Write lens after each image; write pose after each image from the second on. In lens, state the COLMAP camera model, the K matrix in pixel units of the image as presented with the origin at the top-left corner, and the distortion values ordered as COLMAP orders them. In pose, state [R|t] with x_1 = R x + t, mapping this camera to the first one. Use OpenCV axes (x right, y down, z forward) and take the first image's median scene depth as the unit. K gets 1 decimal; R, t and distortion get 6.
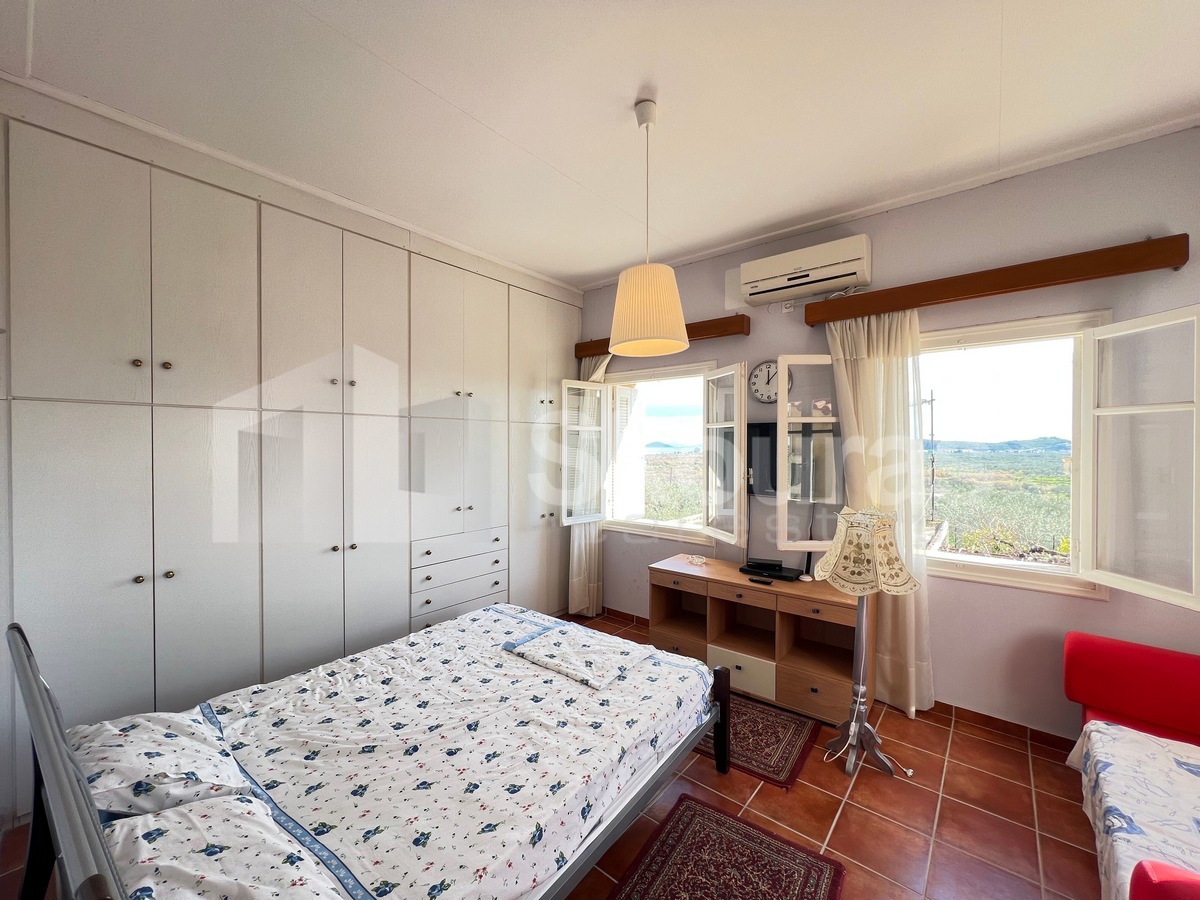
lens RADIAL K [[480.4, 0, 598.9], [0, 480.4, 450.0], [0, 0, 1]] dist [-0.004843, 0.001562]
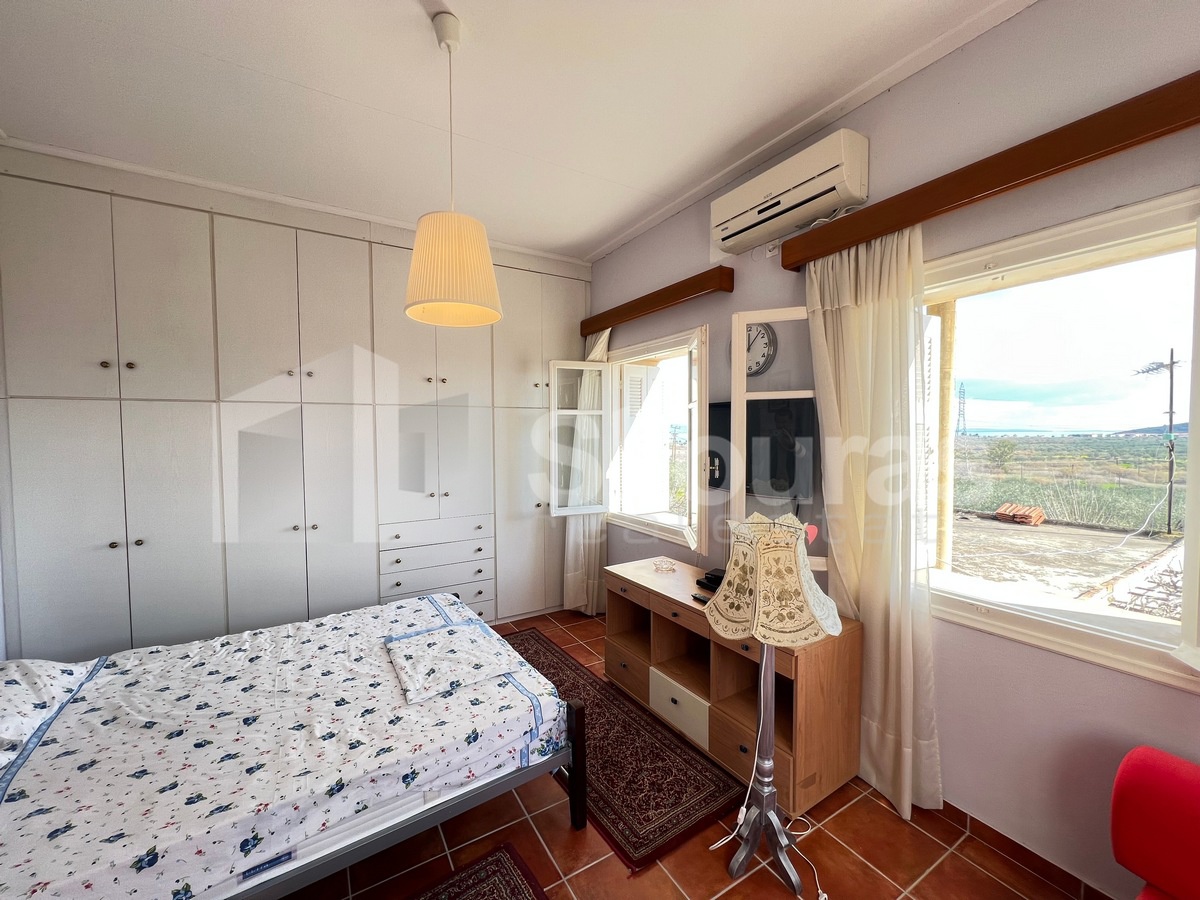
lens RADIAL K [[480.4, 0, 599.0], [0, 480.4, 449.9], [0, 0, 1]] dist [-0.004843, 0.001562]
pose [[0.945805, 0.006022, -0.324679, 0.501631], [0.003425, 0.999587, 0.028516, 0.000823], [0.324717, -0.028083, 0.945394, 0.227040]]
